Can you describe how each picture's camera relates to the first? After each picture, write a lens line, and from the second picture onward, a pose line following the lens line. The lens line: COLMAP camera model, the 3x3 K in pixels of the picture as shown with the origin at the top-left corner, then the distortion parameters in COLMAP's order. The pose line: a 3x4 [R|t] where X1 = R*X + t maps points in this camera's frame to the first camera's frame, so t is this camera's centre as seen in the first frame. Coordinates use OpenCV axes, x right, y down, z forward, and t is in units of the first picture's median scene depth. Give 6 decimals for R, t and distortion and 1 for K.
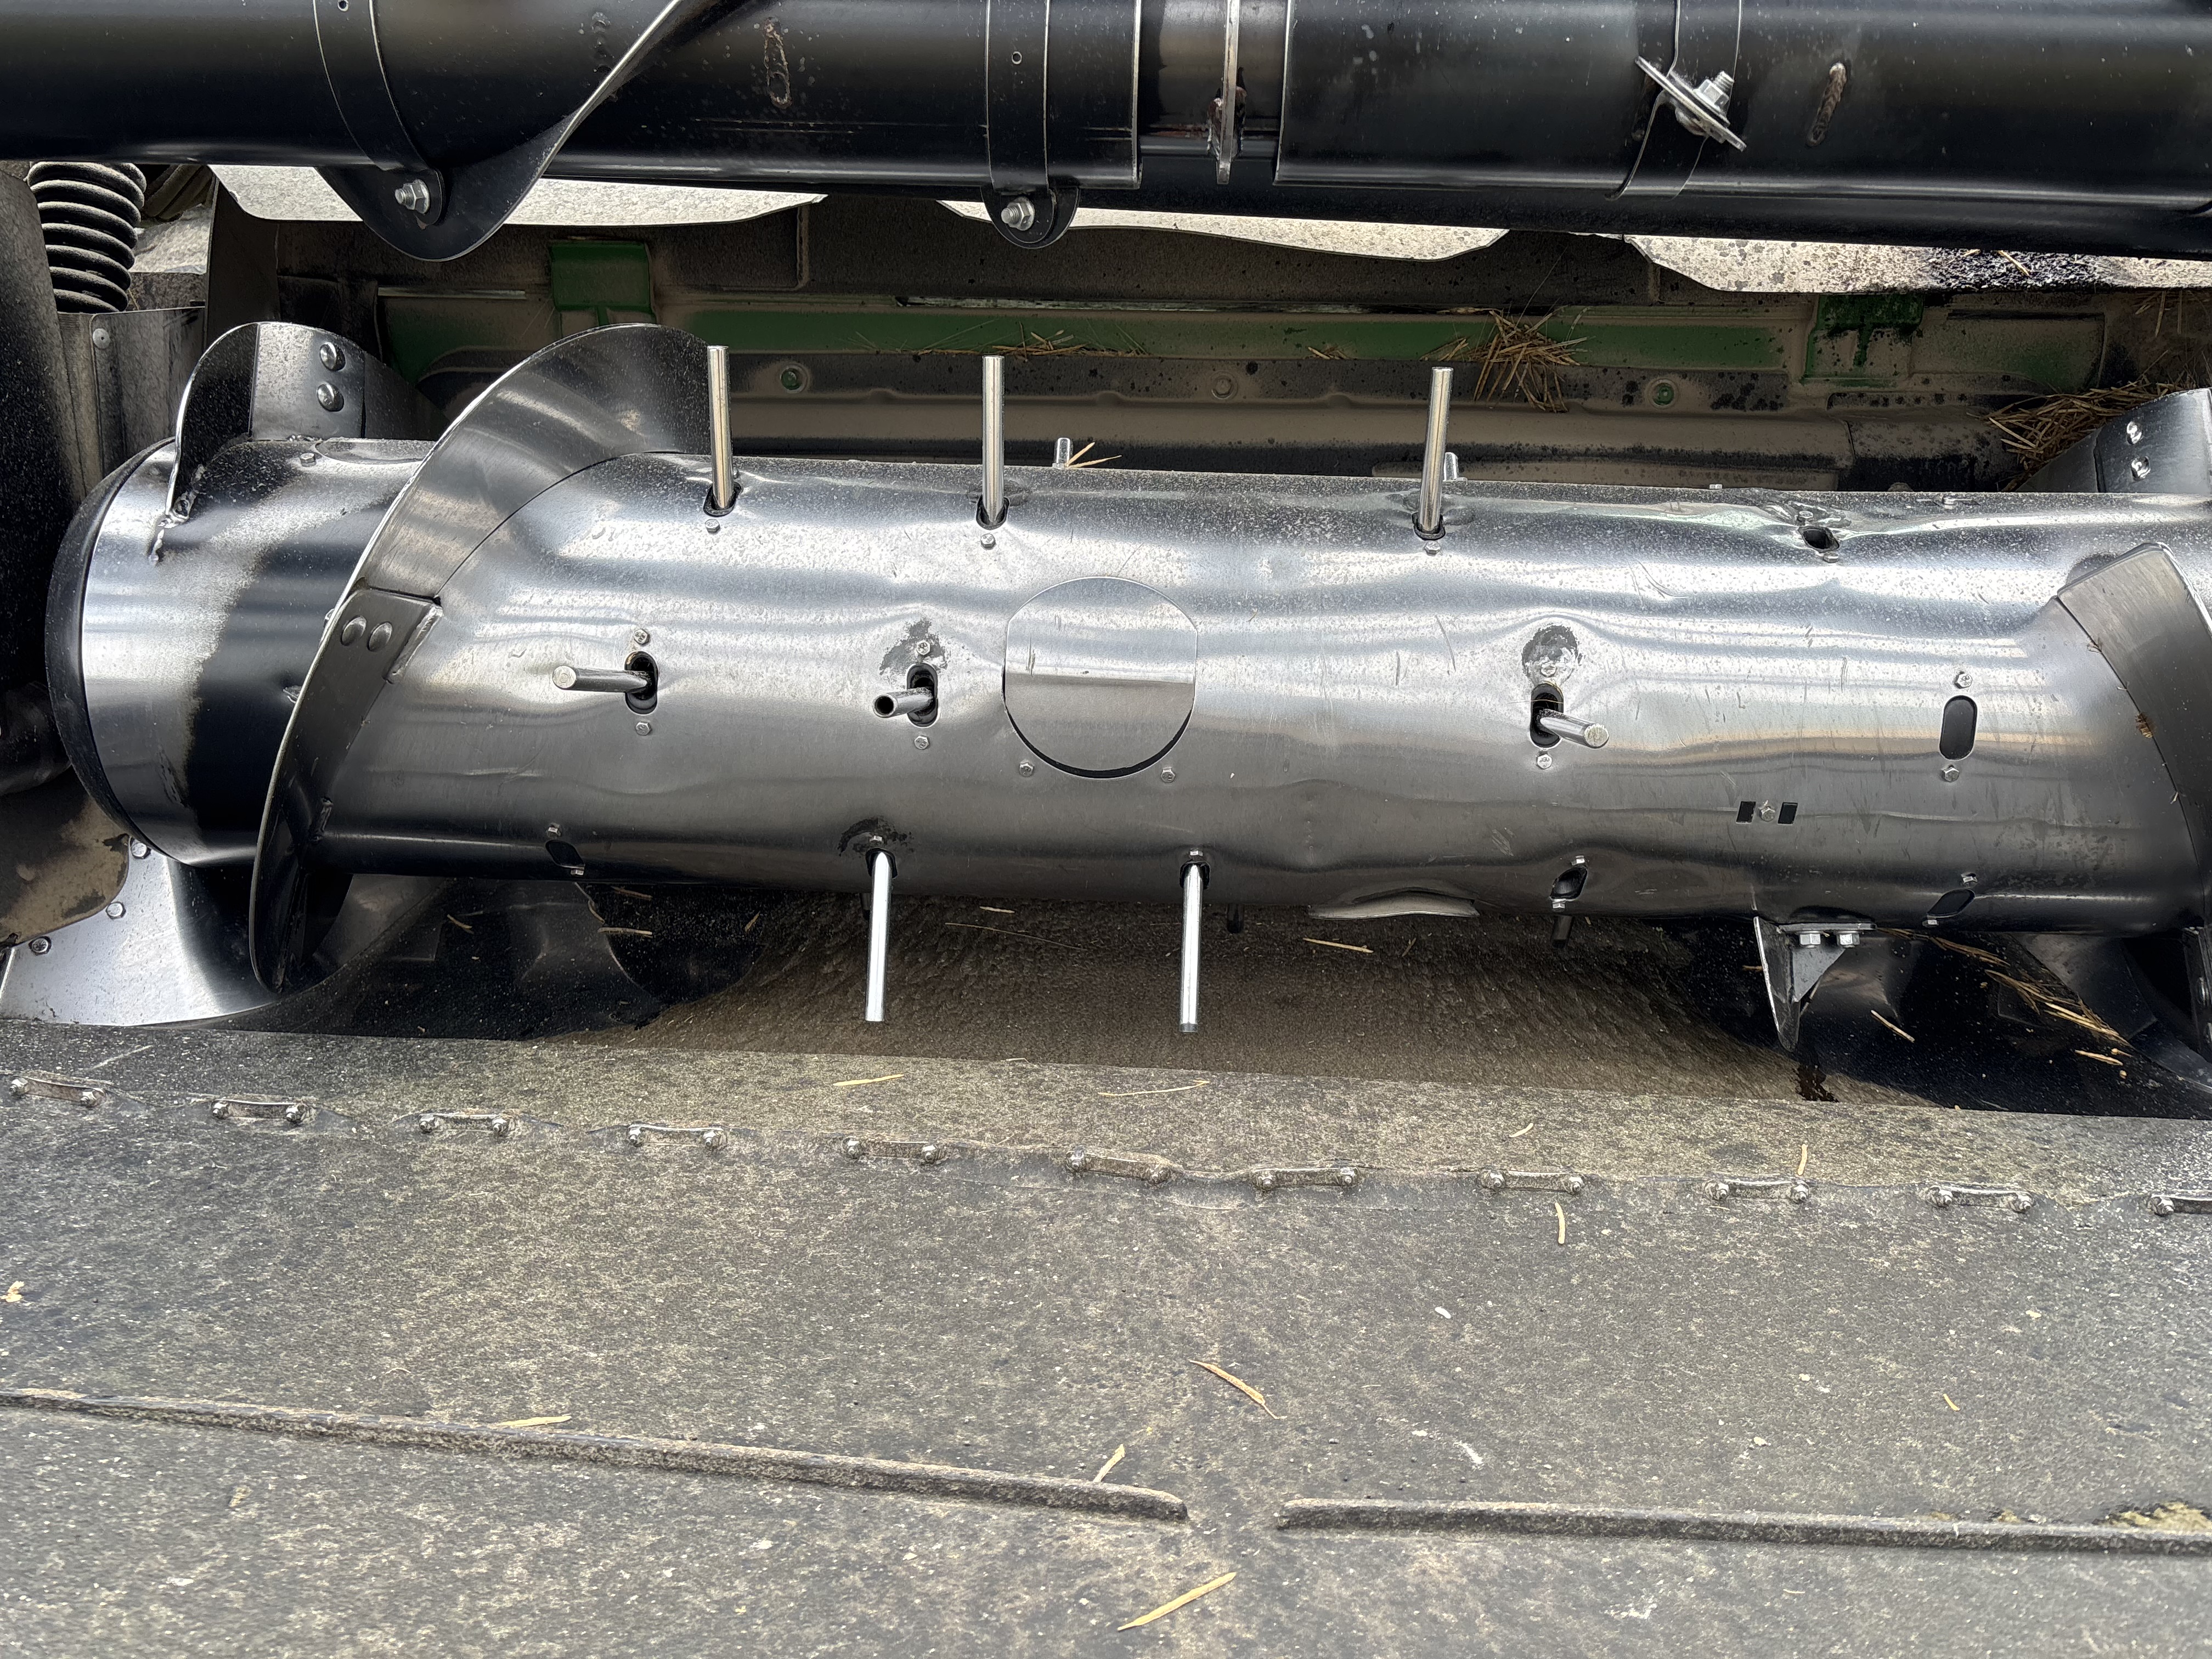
lens RADIAL K [[1740.3, 0, 1111.6], [0, 1740.3, 815.4], [0, 0, 1]] dist [0.060716, -0.077715]
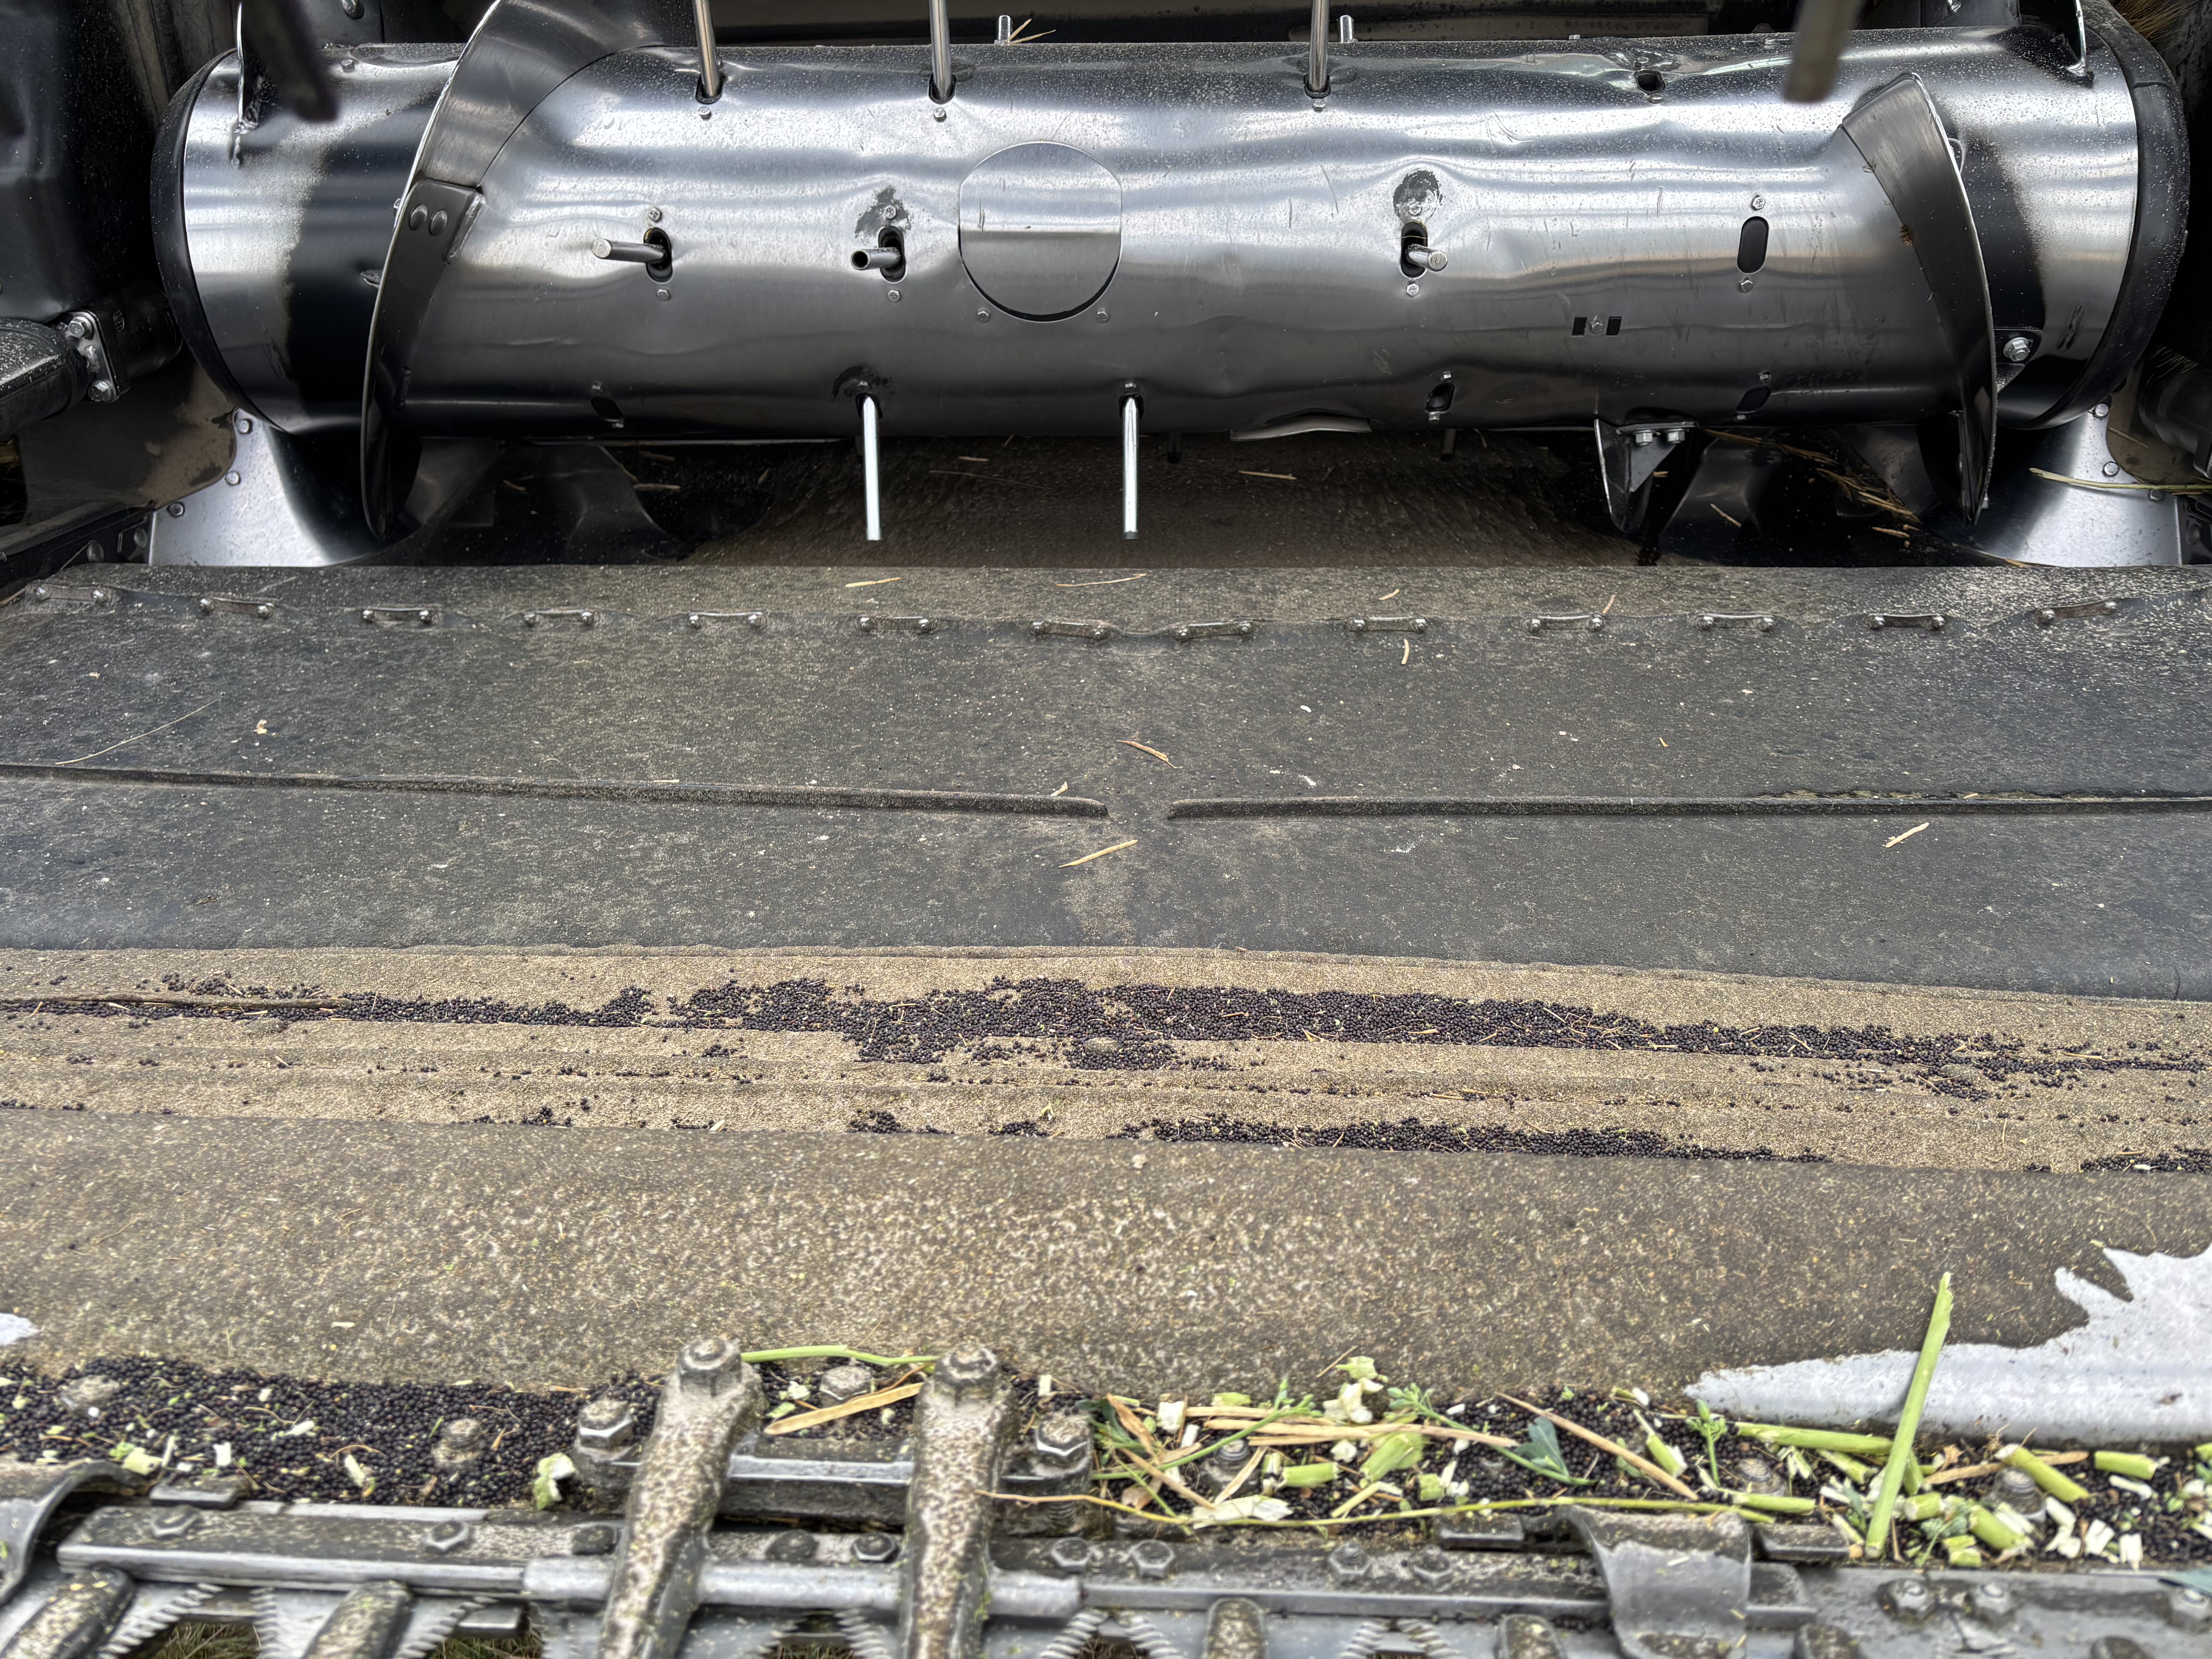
lens RADIAL K [[1740.3, 0, 1111.6], [0, 1740.3, 815.4], [0, 0, 1]] dist [0.060716, -0.077715]
pose [[0.999111, -0.041457, -0.007596, 0.032810], [0.042110, 0.974267, 0.221429, 0.043310], [-0.001780, -0.221553, 0.975147, -0.246069]]
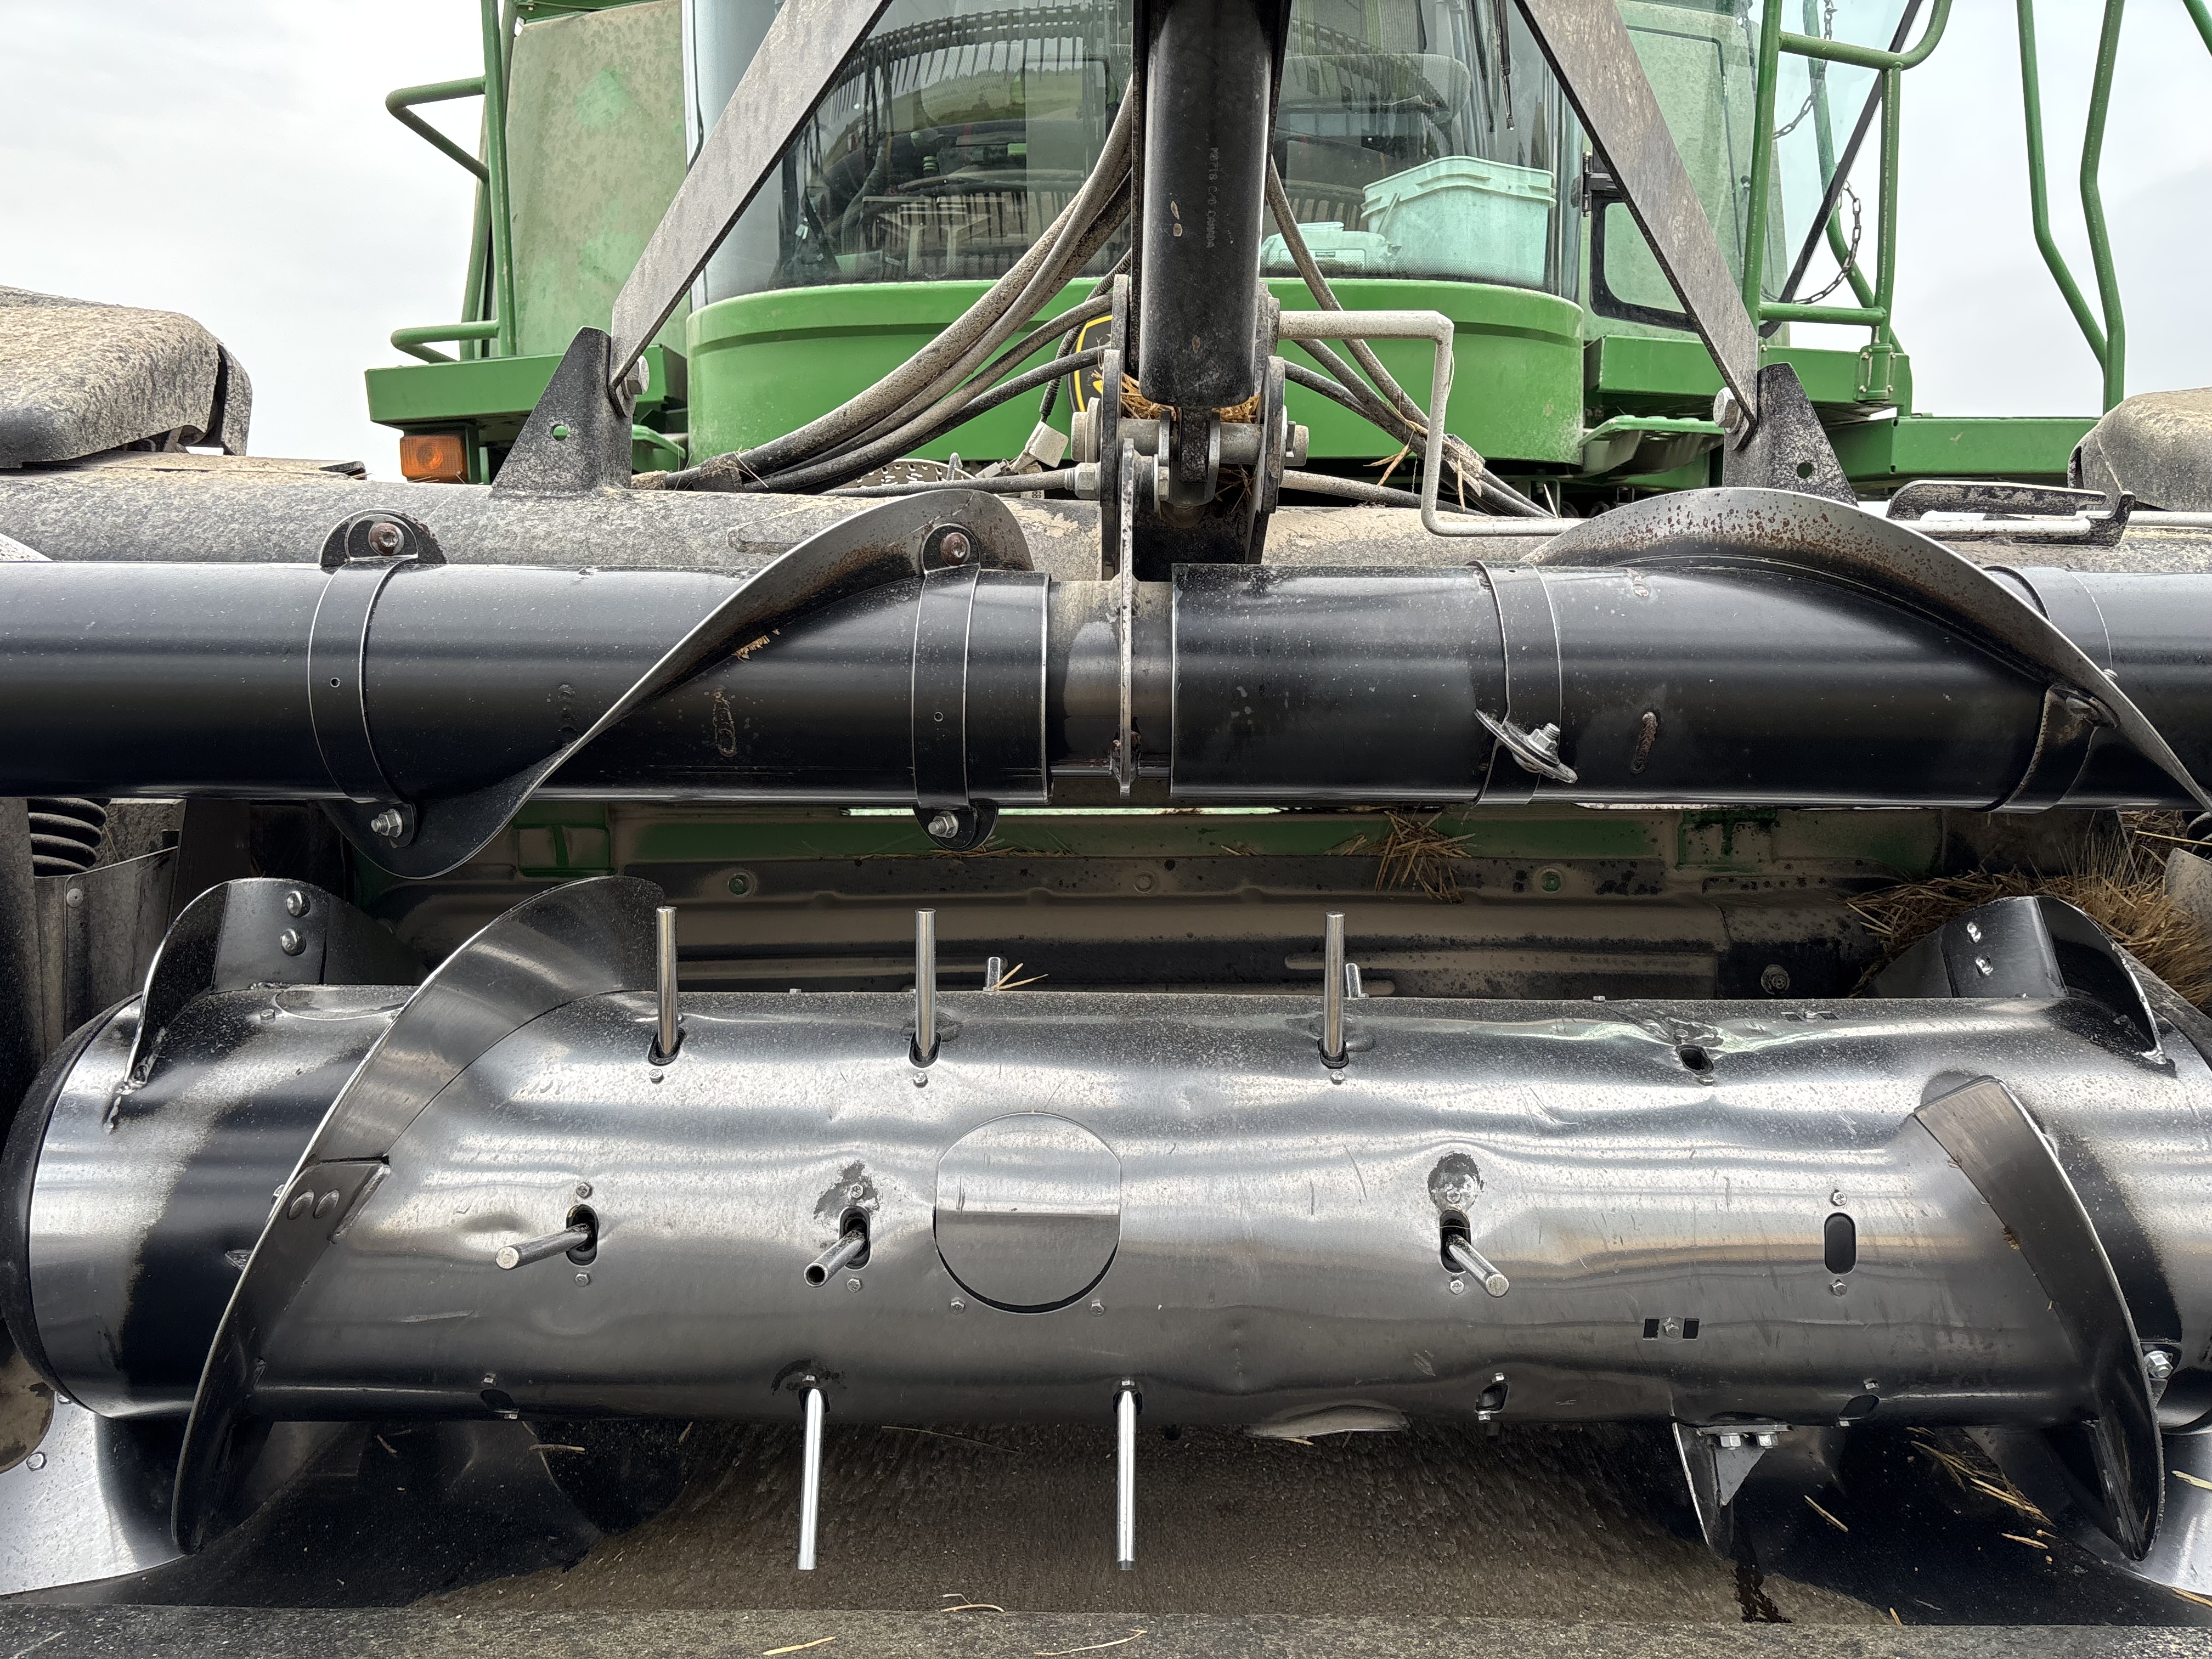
lens RADIAL K [[1732.0, 0, 1128.4], [0, 1732.0, 799.1], [0, 0, 1]] dist [0.069847, -0.084245]
pose [[0.998909, -0.023379, 0.040422, 0.016356], [0.031212, 0.978142, -0.205582, -0.101657], [-0.034732, 0.206619, 0.977805, -0.067927]]
